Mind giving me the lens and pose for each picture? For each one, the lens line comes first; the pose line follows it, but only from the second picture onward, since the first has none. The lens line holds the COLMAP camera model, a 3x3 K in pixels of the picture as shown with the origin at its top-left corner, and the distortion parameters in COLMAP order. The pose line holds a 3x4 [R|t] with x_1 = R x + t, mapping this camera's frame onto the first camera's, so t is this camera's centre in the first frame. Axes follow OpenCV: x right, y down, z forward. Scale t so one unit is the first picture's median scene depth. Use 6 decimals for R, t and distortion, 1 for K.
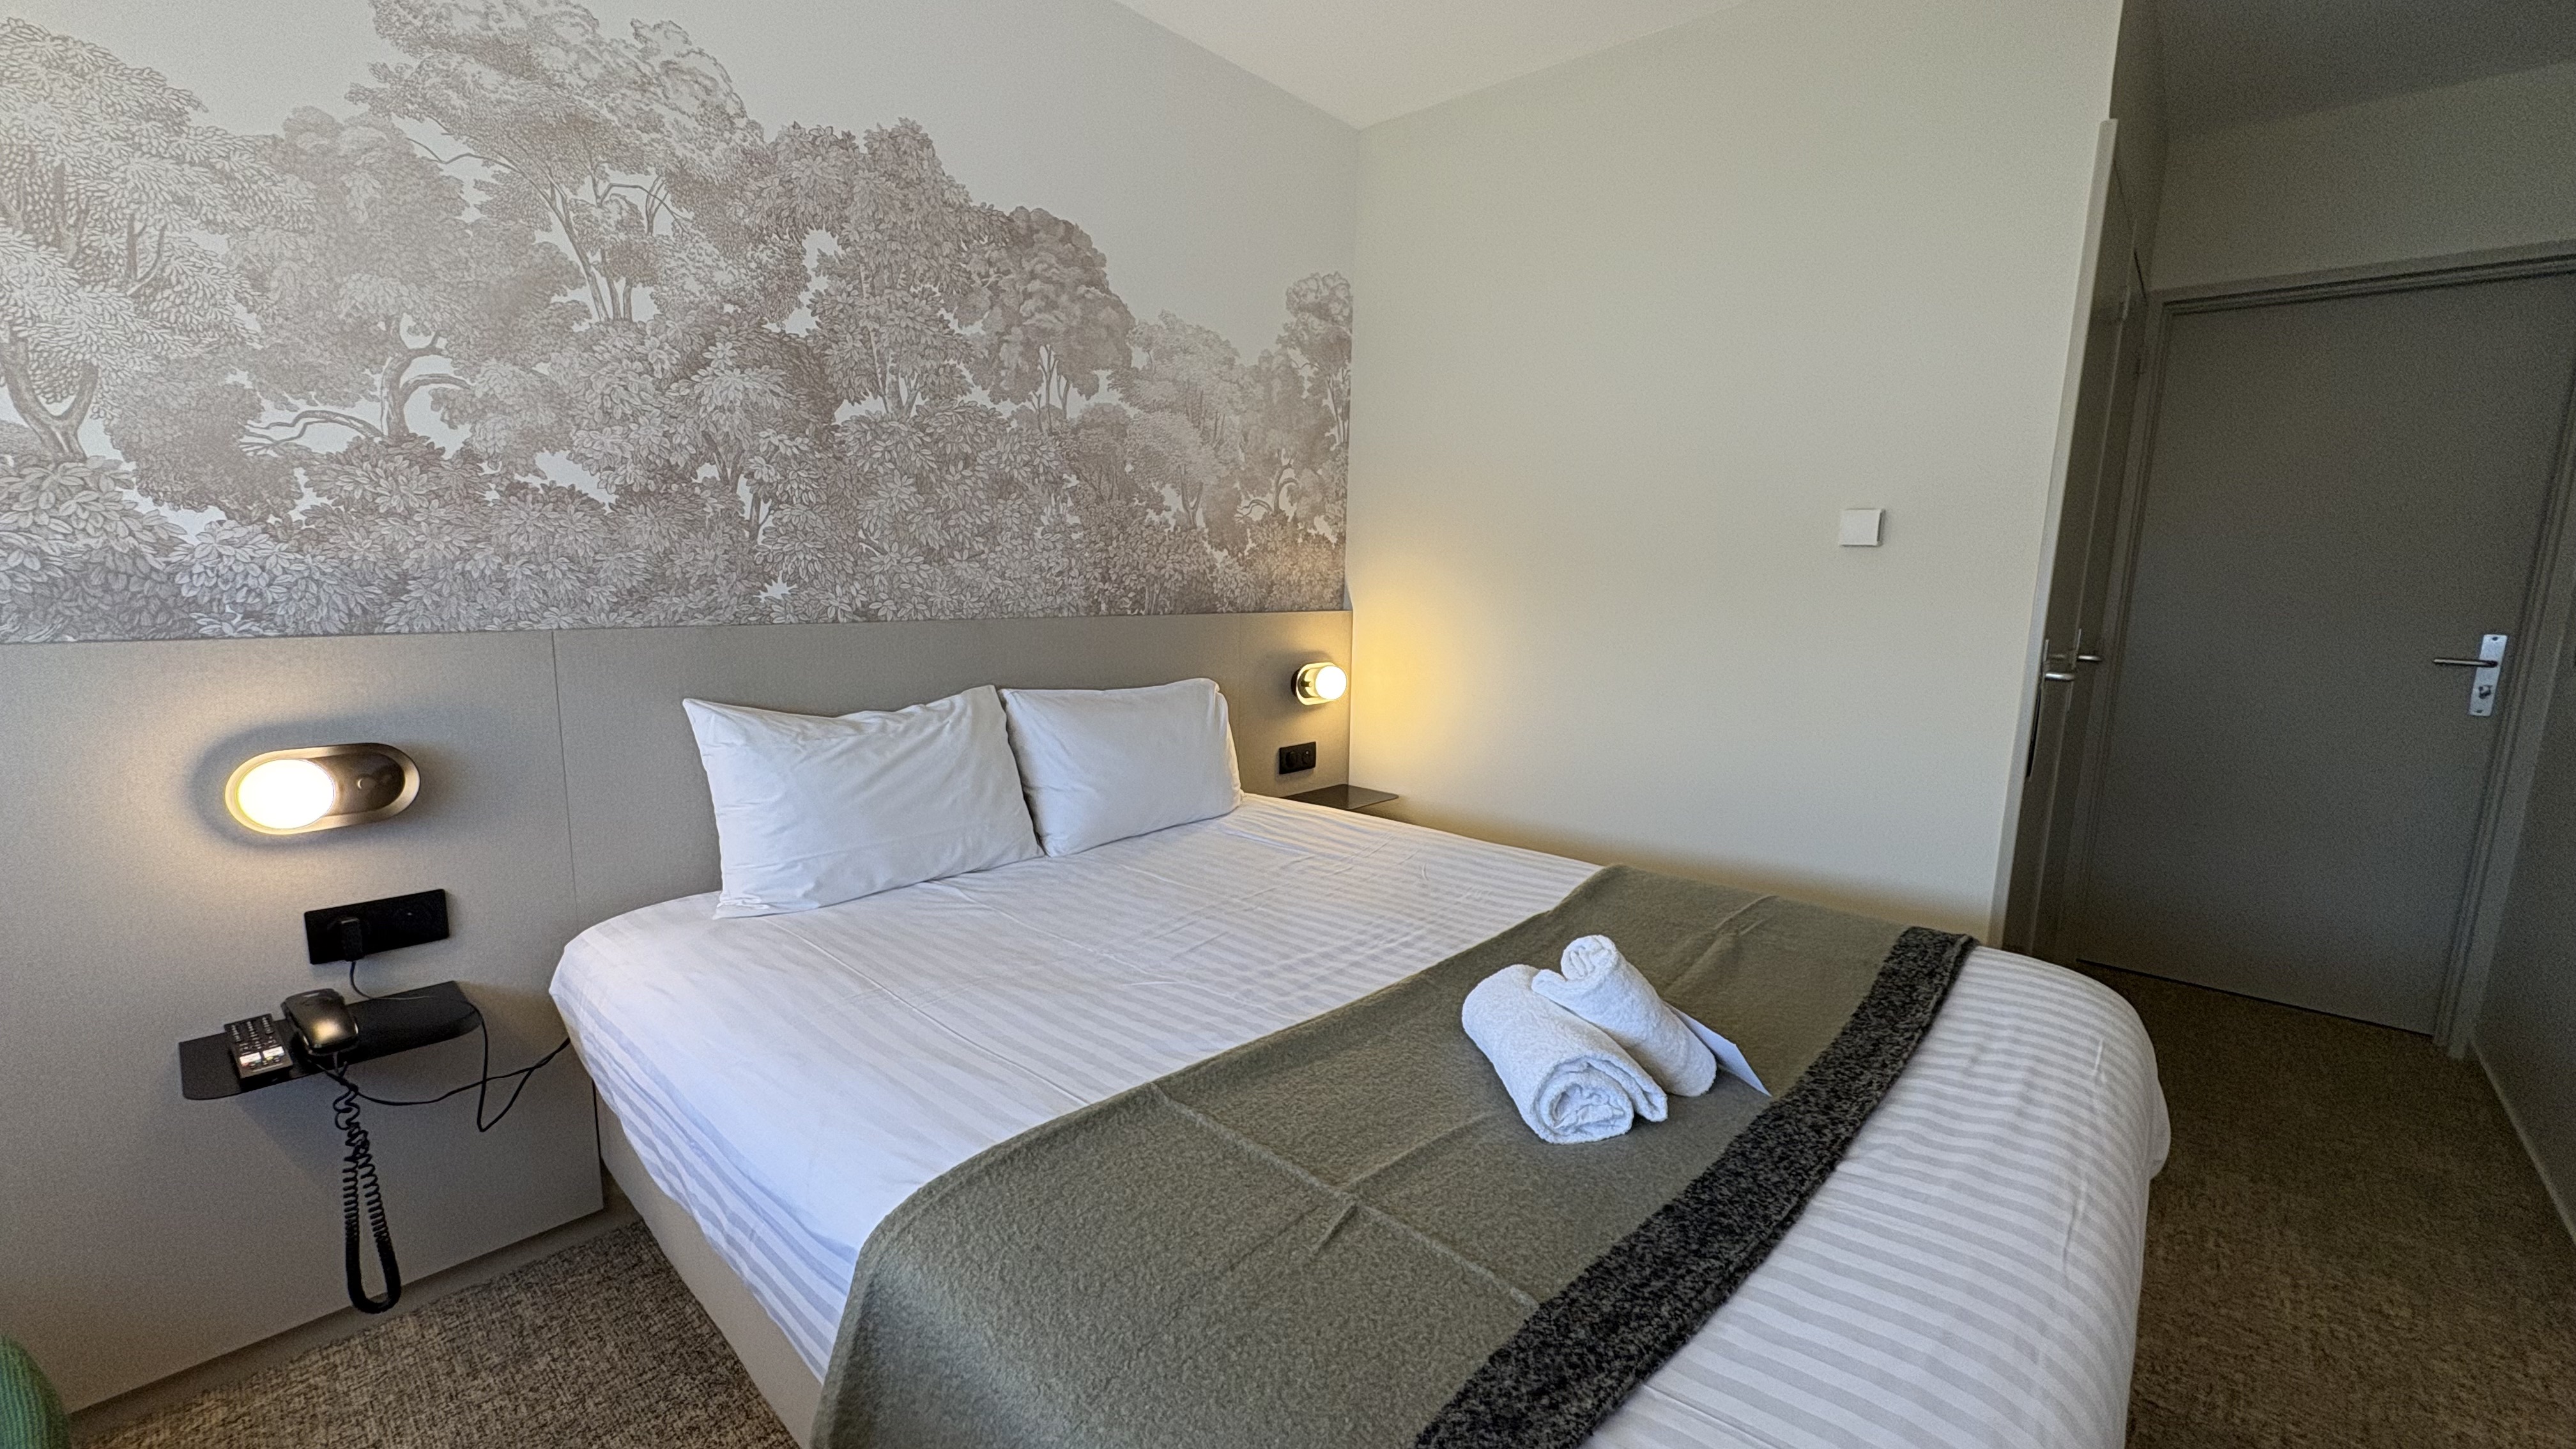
lens RADIAL K [[1021.1, 0, 1288.7], [0, 1021.1, 725.1], [0, 0, 1]] dist [0.002325, -0.000824]
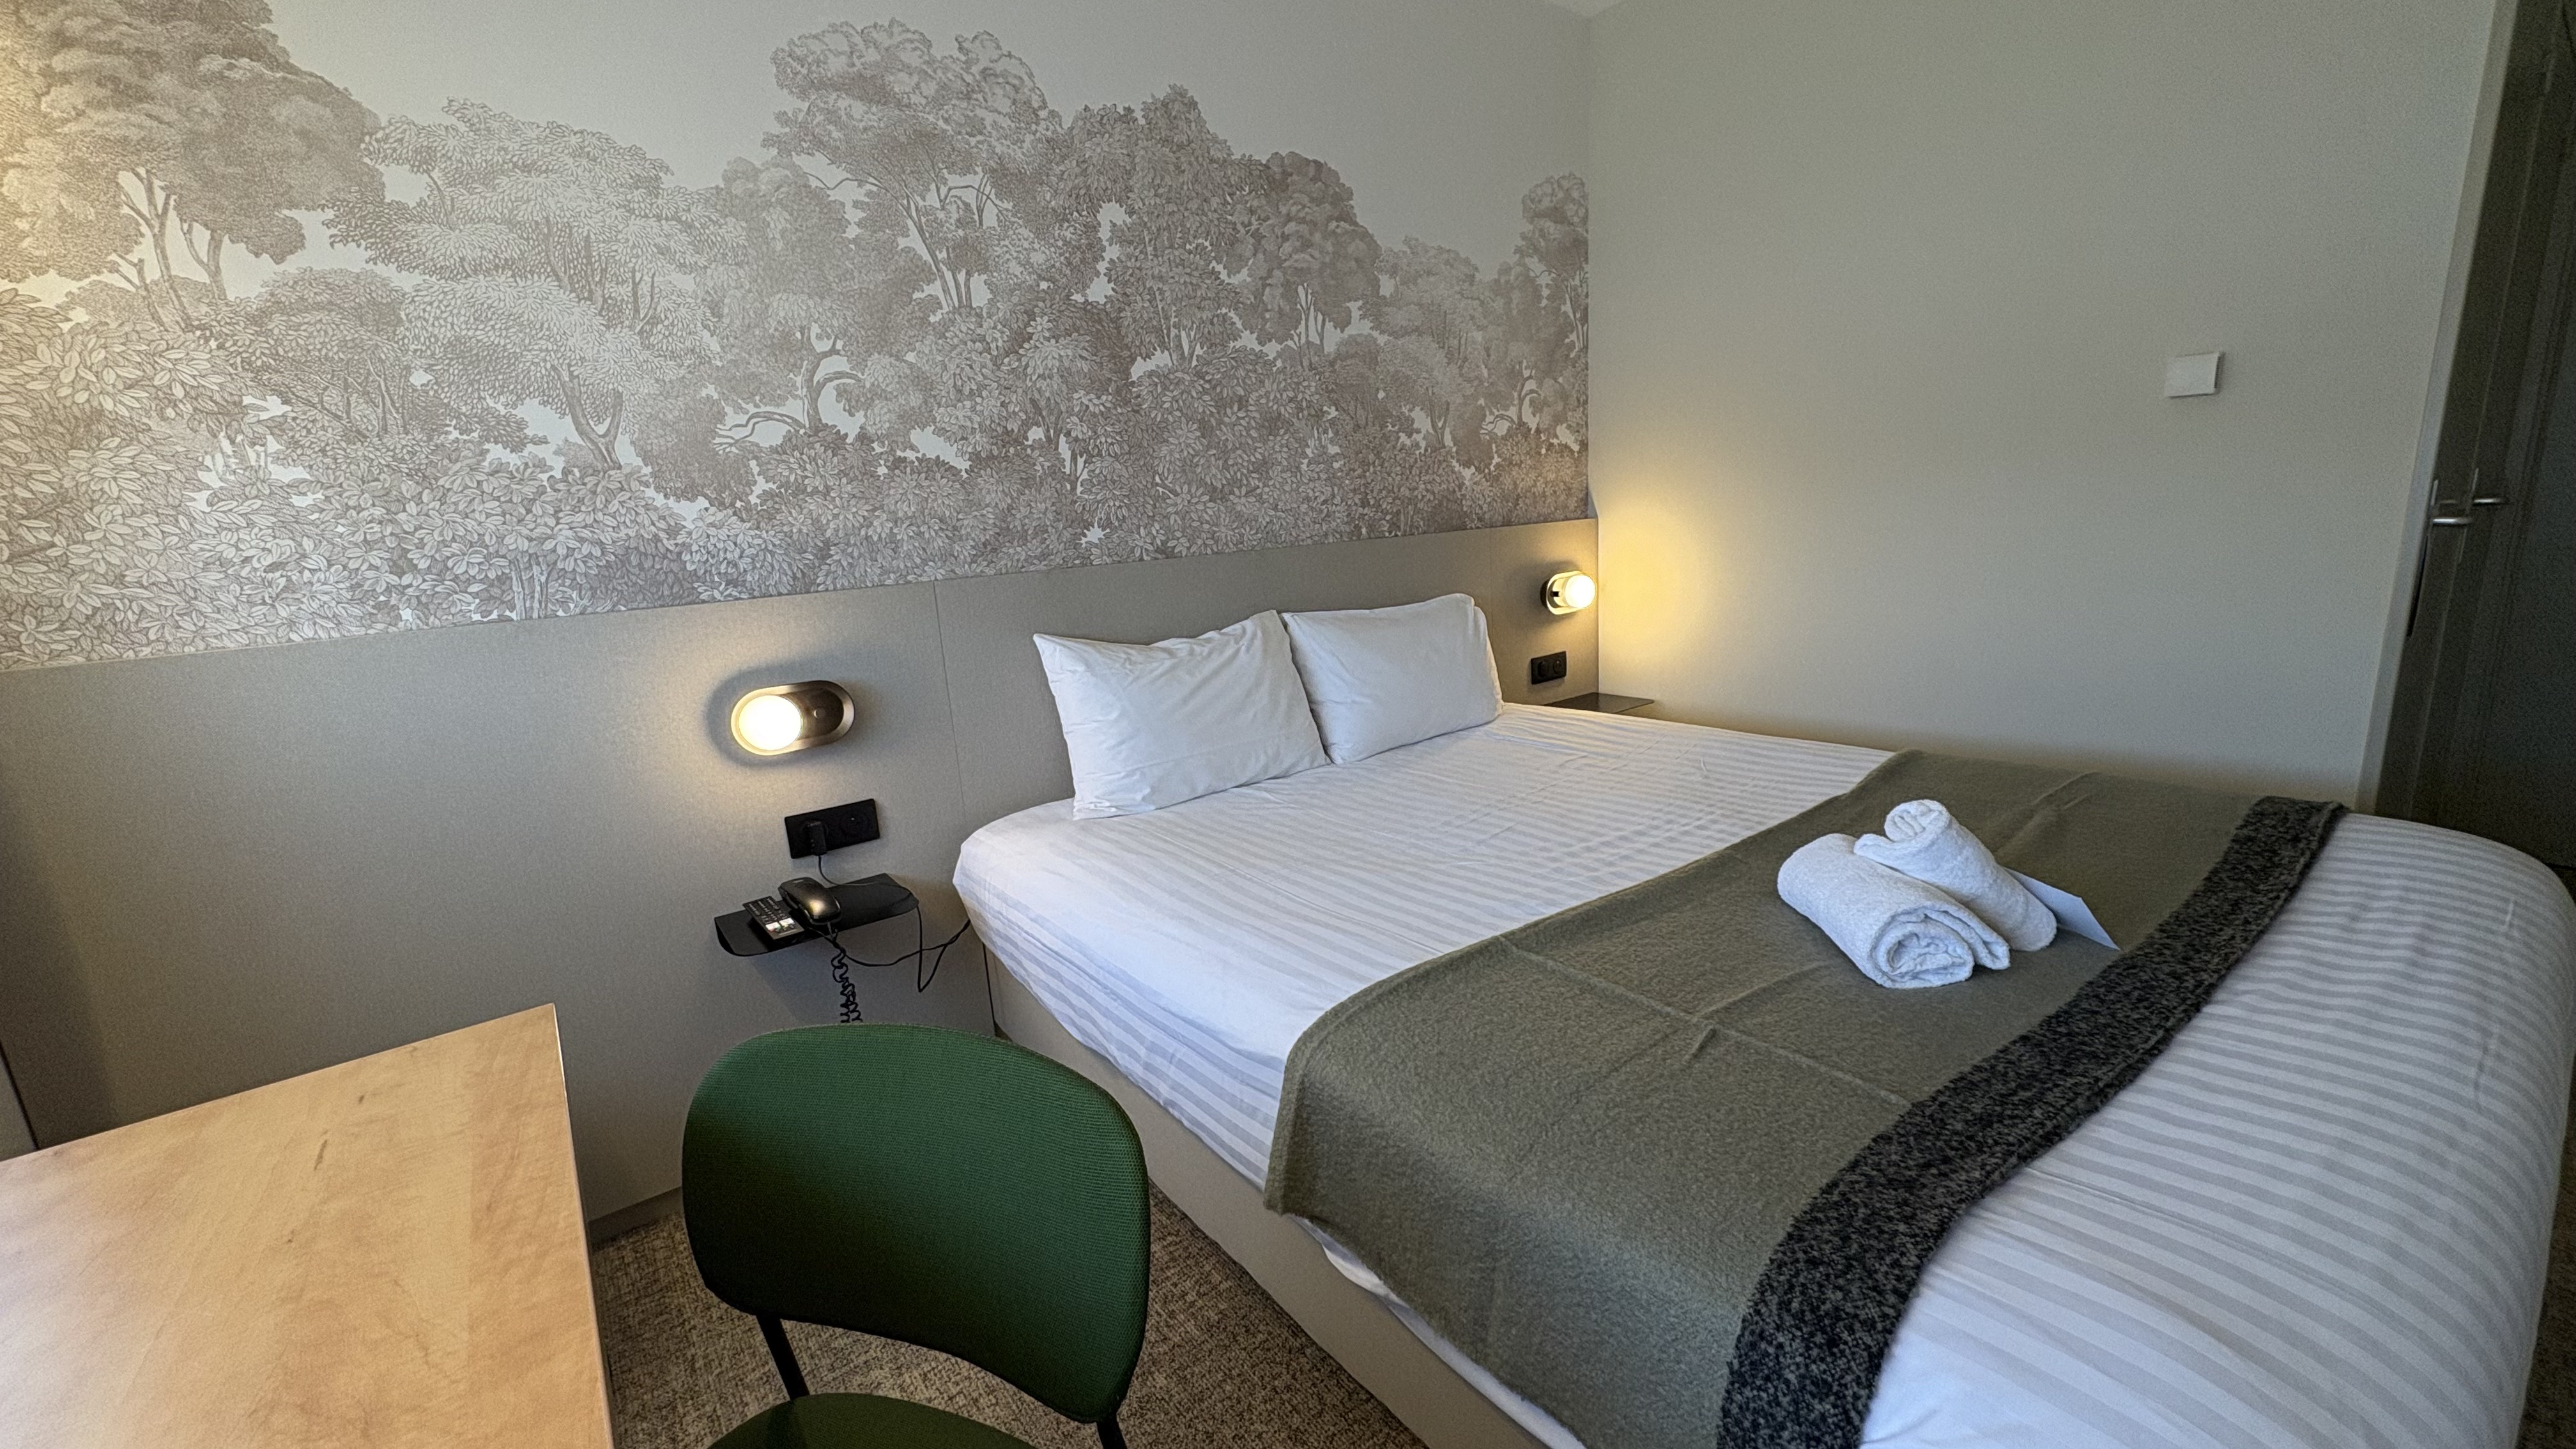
lens RADIAL K [[1021.1, 0, 1289.9], [0, 1021.1, 725.6], [0, 0, 1]] dist [0.002325, -0.000824]
pose [[0.980420, -0.042824, -0.192204, -0.101075], [0.055312, 0.996660, 0.060083, 0.028210], [0.188989, -0.069538, 0.979514, -0.102580]]
